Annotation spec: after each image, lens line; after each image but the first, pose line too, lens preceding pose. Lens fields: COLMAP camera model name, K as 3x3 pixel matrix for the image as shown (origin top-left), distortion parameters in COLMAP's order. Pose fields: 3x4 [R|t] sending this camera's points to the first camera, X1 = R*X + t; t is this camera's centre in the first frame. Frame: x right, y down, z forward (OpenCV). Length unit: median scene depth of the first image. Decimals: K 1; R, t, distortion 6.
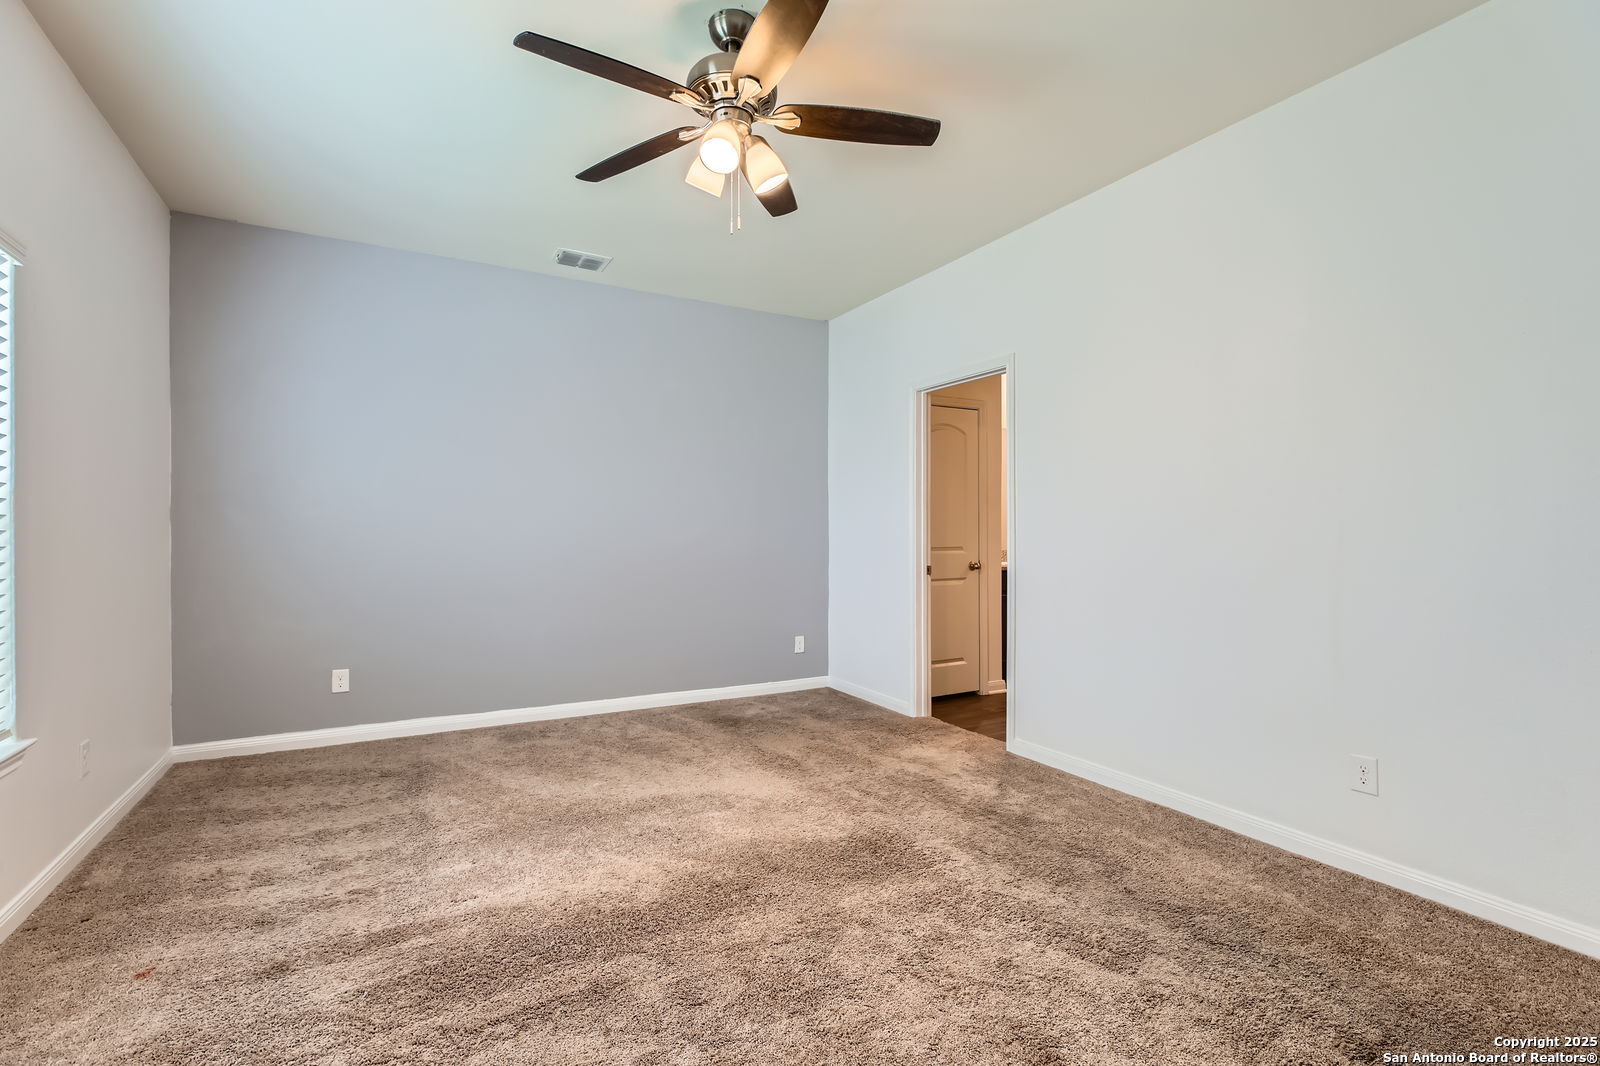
lens RADIAL K [[729.1, 0, 798.3], [0, 729.1, 538.6], [0, 0, 1]] dist [-0.001570, -0.000541]
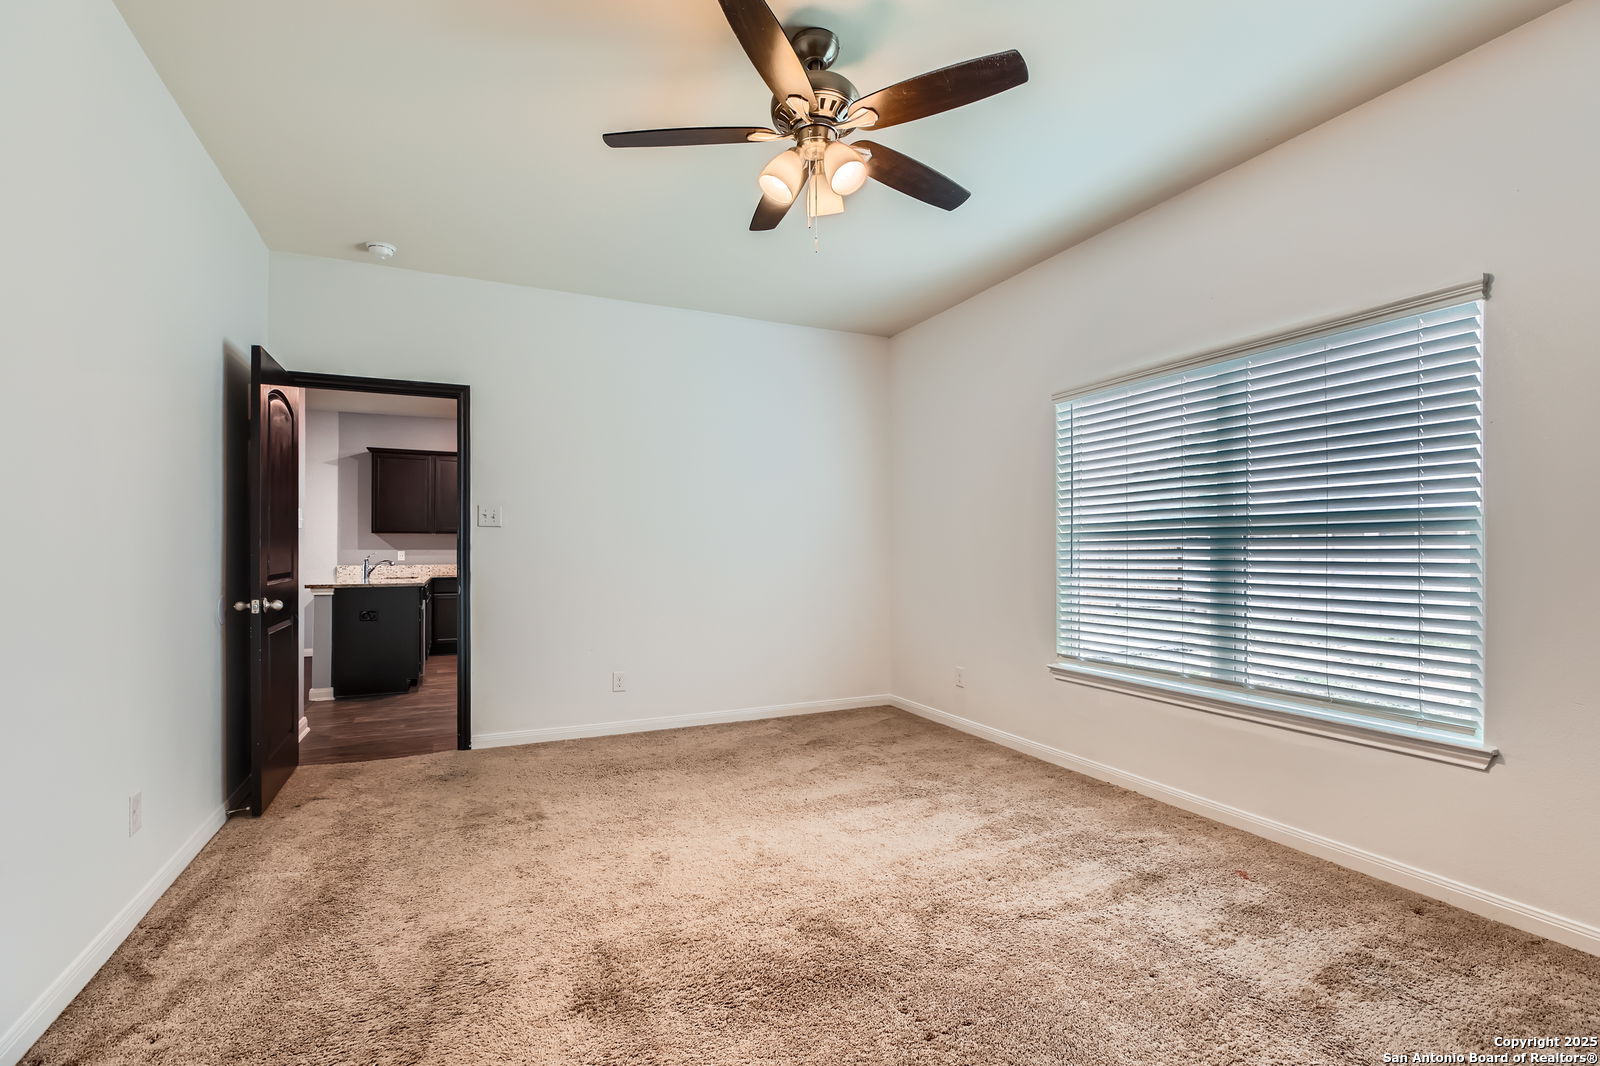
lens RADIAL K [[731.0, 0, 801.4], [0, 731.0, 548.4], [0, 0, 1]] dist [-0.001601, -0.000499]
pose [[-0.997934, 0.000922, 0.064234, -0.098454], [0.001466, 0.999963, 0.008419, -0.010029], [-0.064223, 0.008496, -0.997899, 1.405914]]
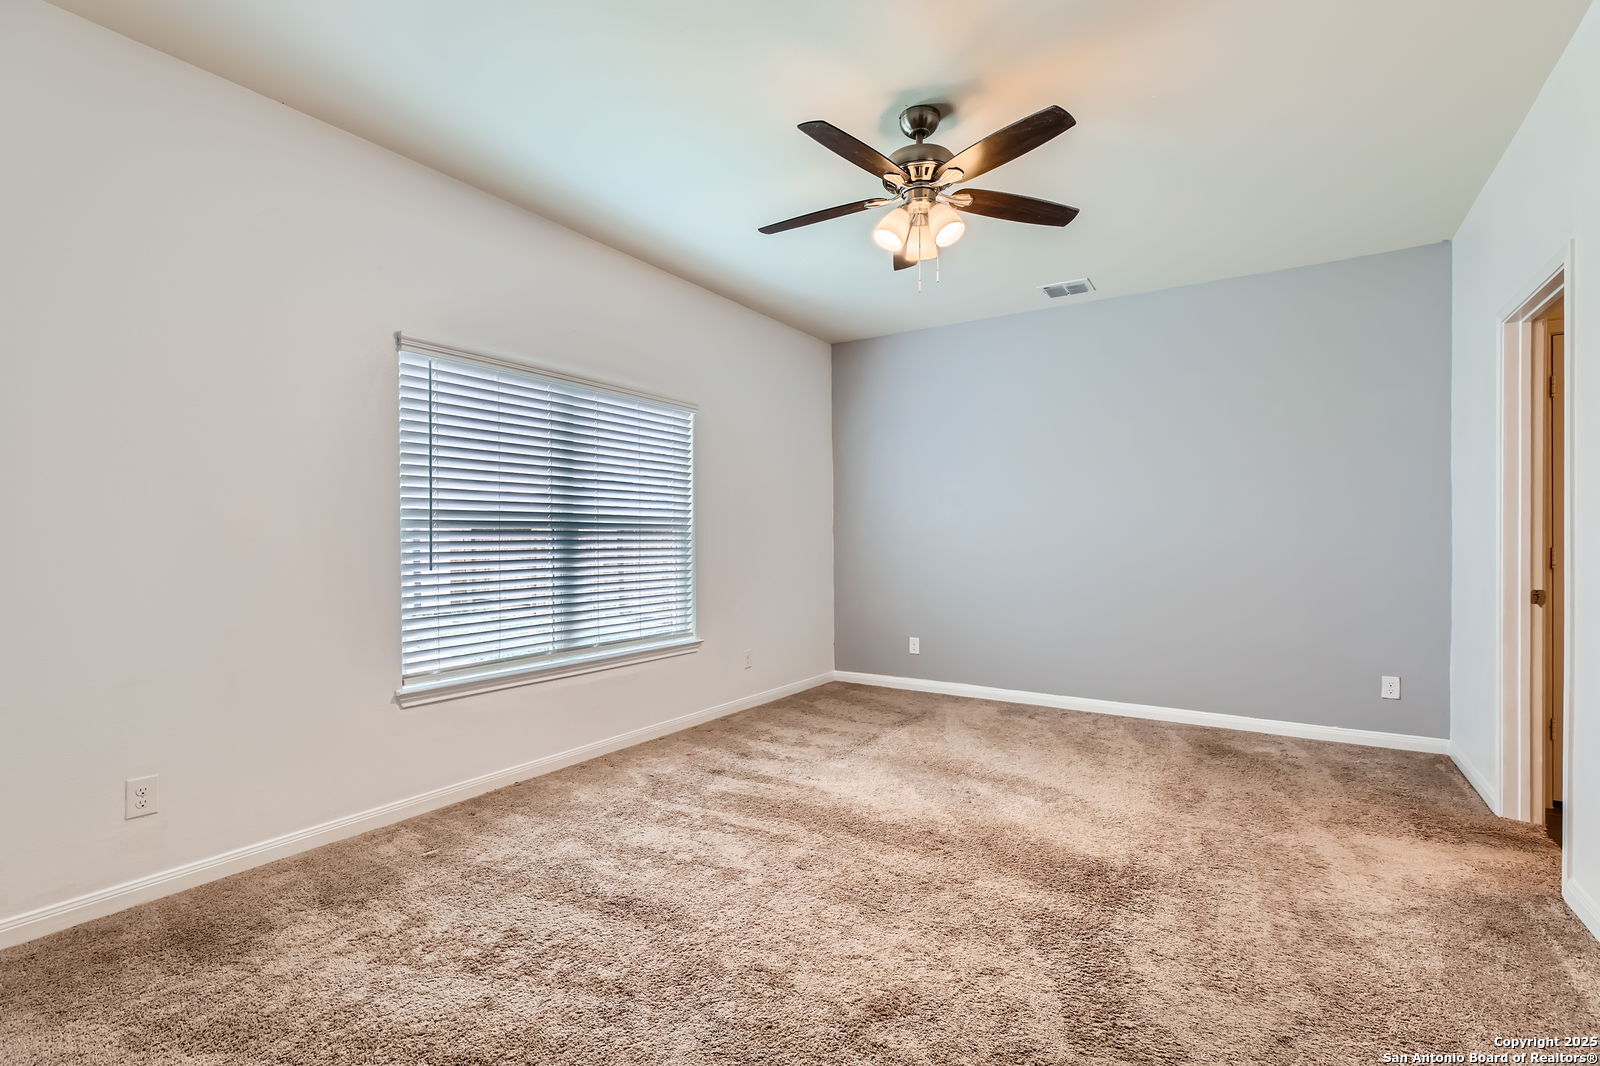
lens RADIAL K [[729.1, 0, 798.3], [0, 729.1, 538.6], [0, 0, 1]] dist [-0.001570, -0.000541]
pose [[0.468918, -0.003212, -0.883236, 0.615630], [-0.007186, 0.999946, -0.007451, 0.003662], [0.883212, 0.009841, 0.468870, 0.177845]]
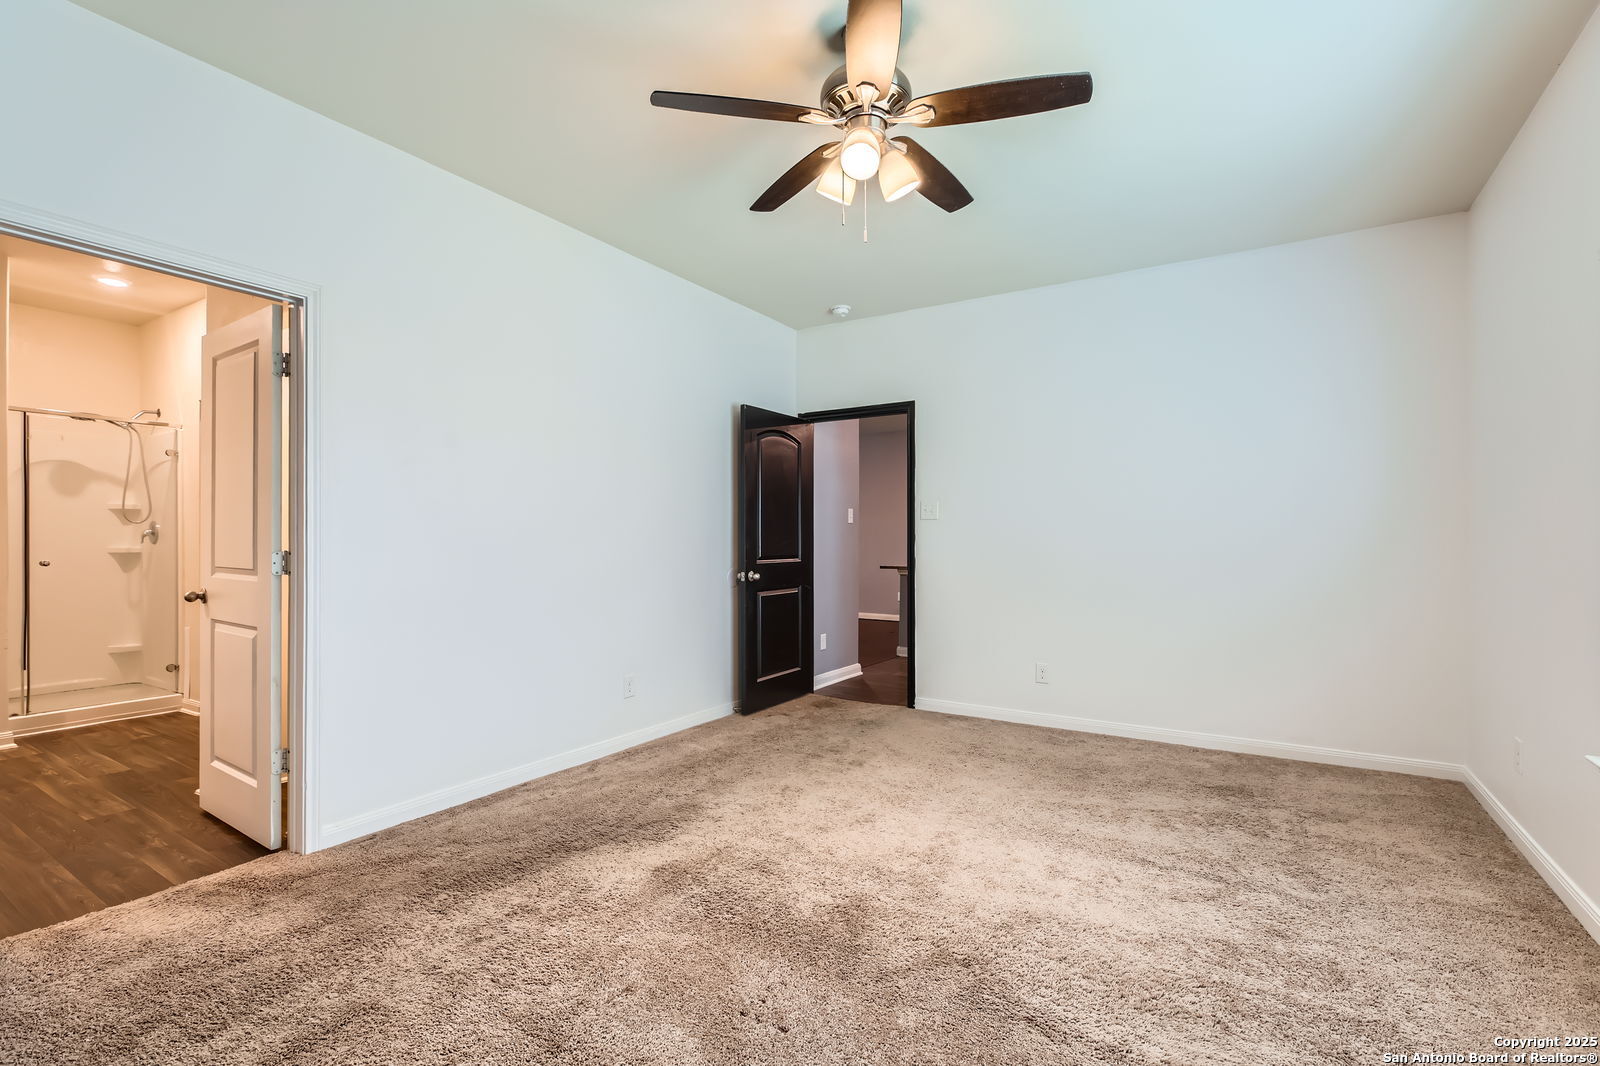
lens RADIAL K [[729.1, 0, 798.3], [0, 729.1, 538.6], [0, 0, 1]] dist [-0.001570, -0.000541]
pose [[-0.484029, 0.000412, 0.875052, -0.654930], [0.007219, 0.999968, 0.003522, -0.006280], [-0.875022, 0.008021, -0.484017, 1.096967]]
